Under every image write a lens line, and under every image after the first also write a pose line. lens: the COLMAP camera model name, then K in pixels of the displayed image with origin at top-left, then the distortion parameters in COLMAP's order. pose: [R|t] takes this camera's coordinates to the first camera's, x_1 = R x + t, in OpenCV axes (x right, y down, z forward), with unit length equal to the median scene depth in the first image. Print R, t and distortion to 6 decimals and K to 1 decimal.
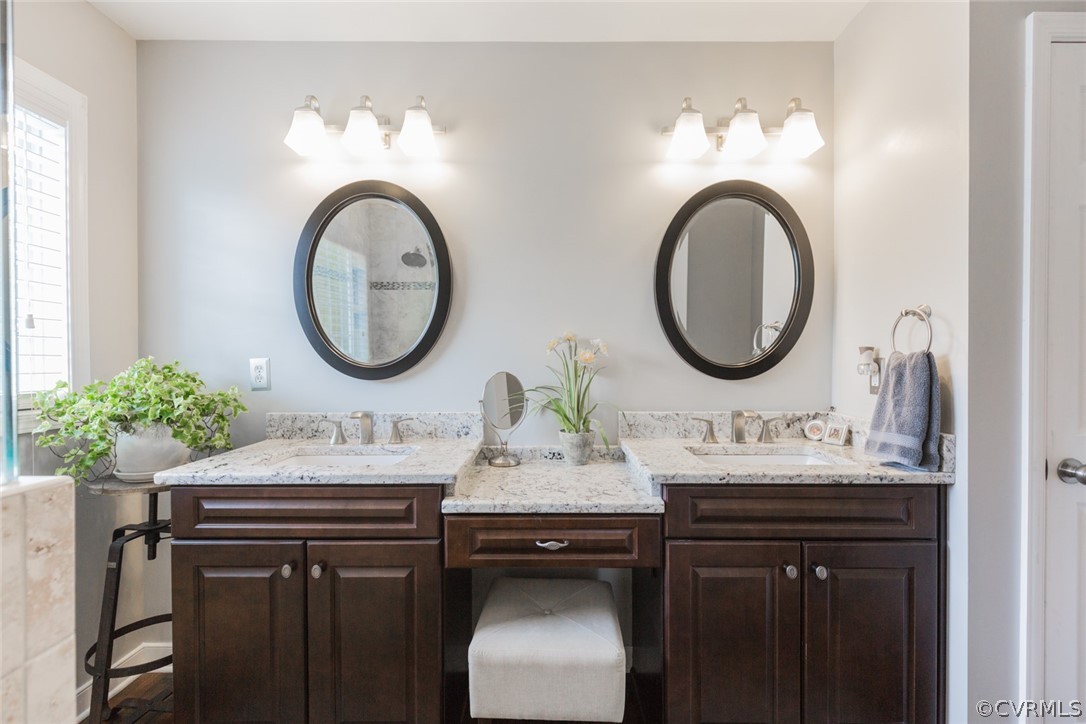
lens RADIAL K [[489.0, 0, 532.9], [0, 489.0, 366.5], [0, 0, 1]] dist [0.006990, -0.001620]
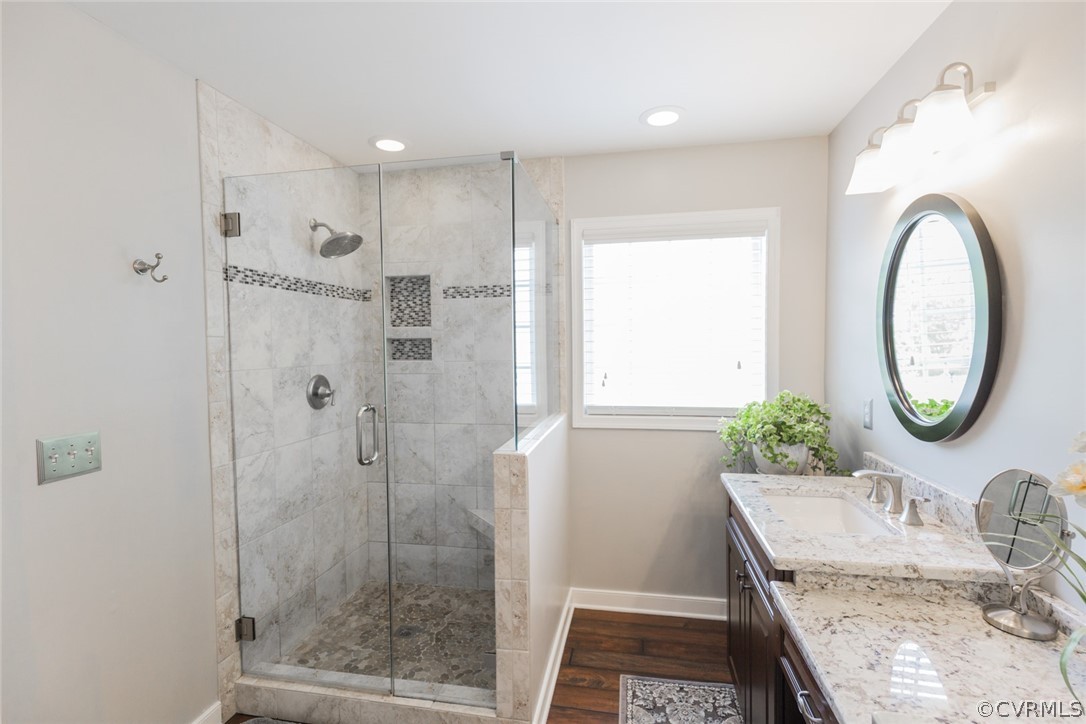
lens RADIAL K [[489.0, 0, 546.0], [0, 489.0, 362.5], [0, 0, 1]] dist [0.006990, -0.001620]
pose [[-0.176273, 0.039691, -0.983541, 0.807016], [0.001770, 0.999198, 0.040006, -0.187589], [0.984340, 0.005311, -0.176201, 0.718770]]
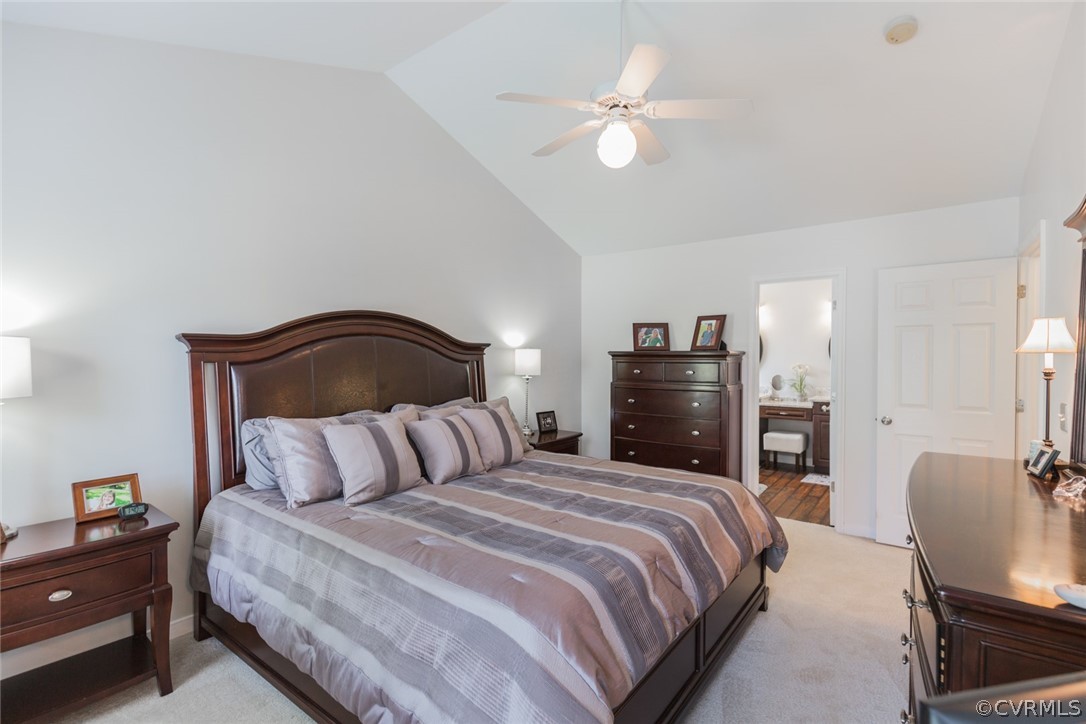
lens RADIAL K [[489.0, 0, 544.5], [0, 489.0, 364.1], [0, 0, 1]] dist [0.006990, -0.001620]
pose [[0.805384, 0.005784, -0.592726, 0.921793], [-0.009552, 0.999949, -0.003222, -0.055503], [0.592677, 0.008257, 0.805398, -3.881691]]
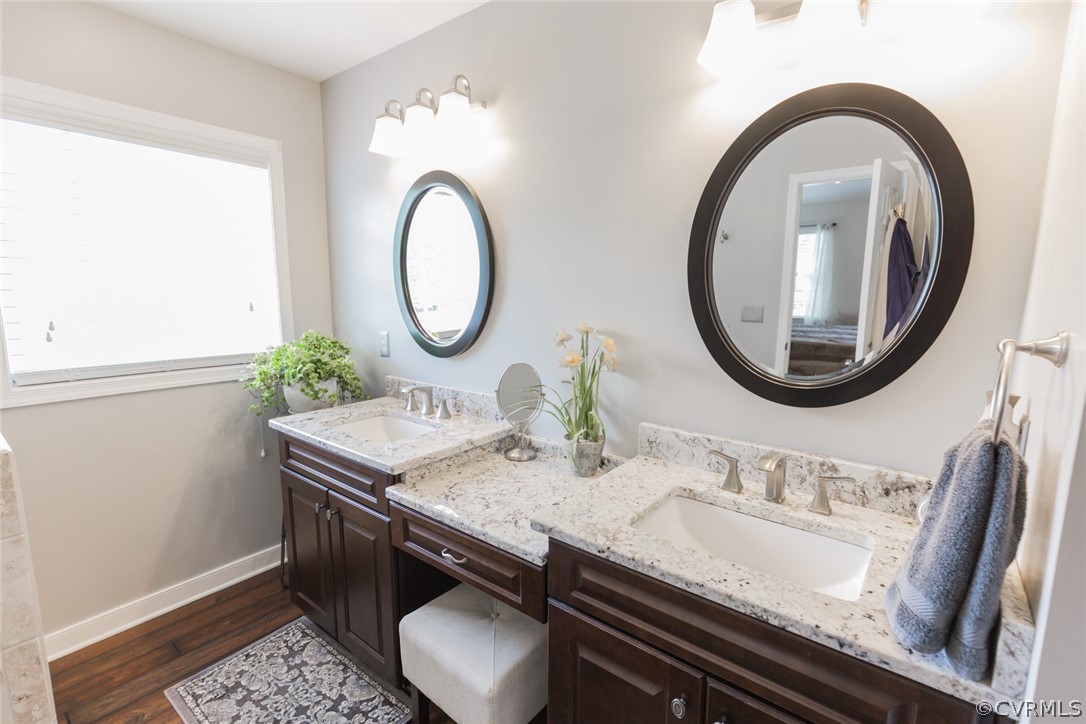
lens RADIAL K [[489.0, 0, 539.8], [0, 489.0, 364.6], [0, 0, 1]] dist [0.006990, -0.001620]
pose [[0.789863, 0.097096, -0.605549, 0.722166], [-0.014600, 0.990085, 0.139711, -0.157676], [0.613110, -0.101511, 0.783448, 0.364759]]
